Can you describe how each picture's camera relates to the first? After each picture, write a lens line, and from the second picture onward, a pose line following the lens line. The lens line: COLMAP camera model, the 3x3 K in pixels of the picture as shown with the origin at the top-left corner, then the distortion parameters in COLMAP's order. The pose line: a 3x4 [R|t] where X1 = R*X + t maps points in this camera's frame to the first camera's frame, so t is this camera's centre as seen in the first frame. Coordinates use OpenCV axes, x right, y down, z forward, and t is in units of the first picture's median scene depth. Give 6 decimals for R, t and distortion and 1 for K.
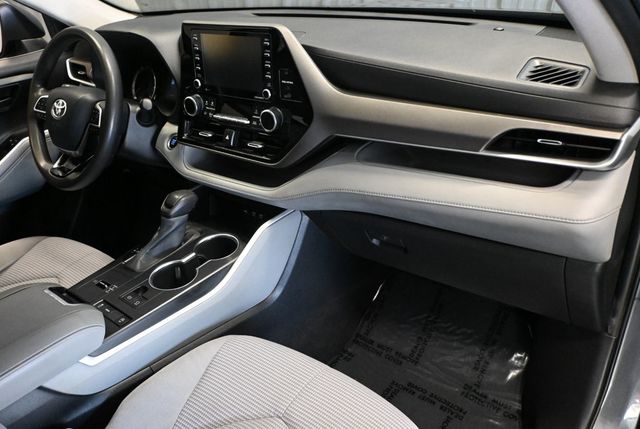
lens RADIAL K [[505.2, 0, 322.5], [0, 505.2, 228.0], [0, 0, 1]] dist [0.001991, 0.002719]
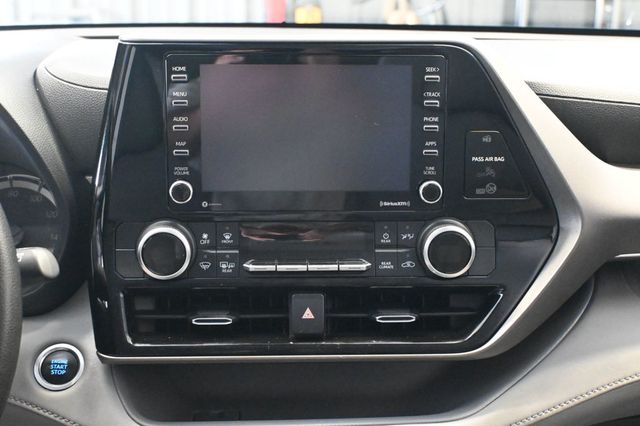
lens RADIAL K [[957.4, 0, 320.0], [0, 957.4, 213.0], [0, 0, 1]] dist [-0.007787, -0.027058]
pose [[0.760980, -0.103529, 0.640462, -0.701116], [0.266228, 0.950071, -0.162749, -0.144203], [-0.591635, 0.294358, 0.750548, 0.464309]]
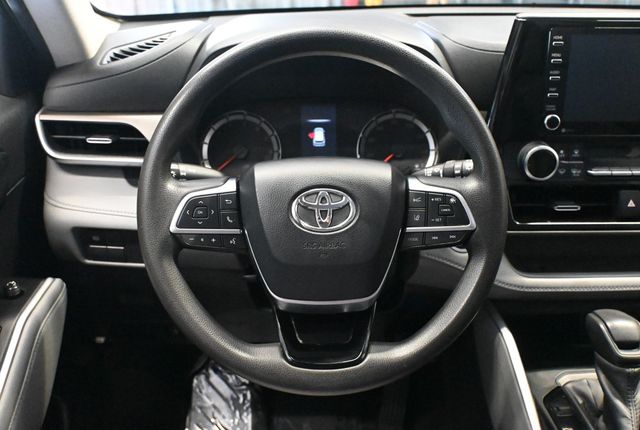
lens RADIAL K [[649.6, 0, 320.0], [0, 649.6, 215.0], [0, 0, 1]] dist [-0.008128, -0.001624]
pose [[0.779561, -0.176674, 0.600892, -1.005779], [0.261732, 0.963499, -0.056268, -0.239580], [-0.569018, 0.201137, 0.797347, 0.668550]]
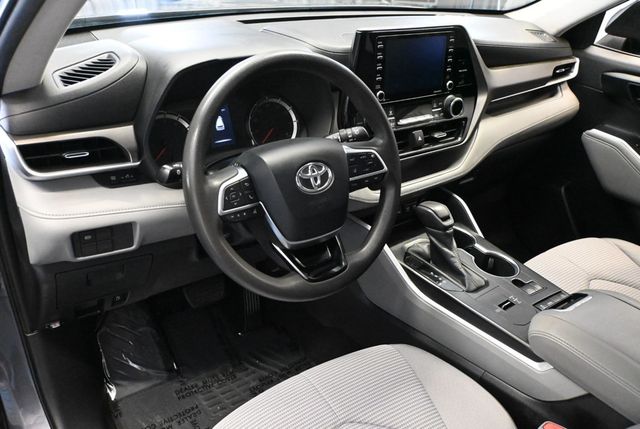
lens RADIAL K [[522.2, 0, 320.0], [0, 522.2, 214.5], [0, 0, 1]] dist [-0.008263, -0.001002]
pose [[0.283044, -0.384949, 0.878465, -1.319163], [0.403218, 0.878805, 0.255180, -0.426687], [-0.870231, 0.281986, 0.403959, 0.873031]]
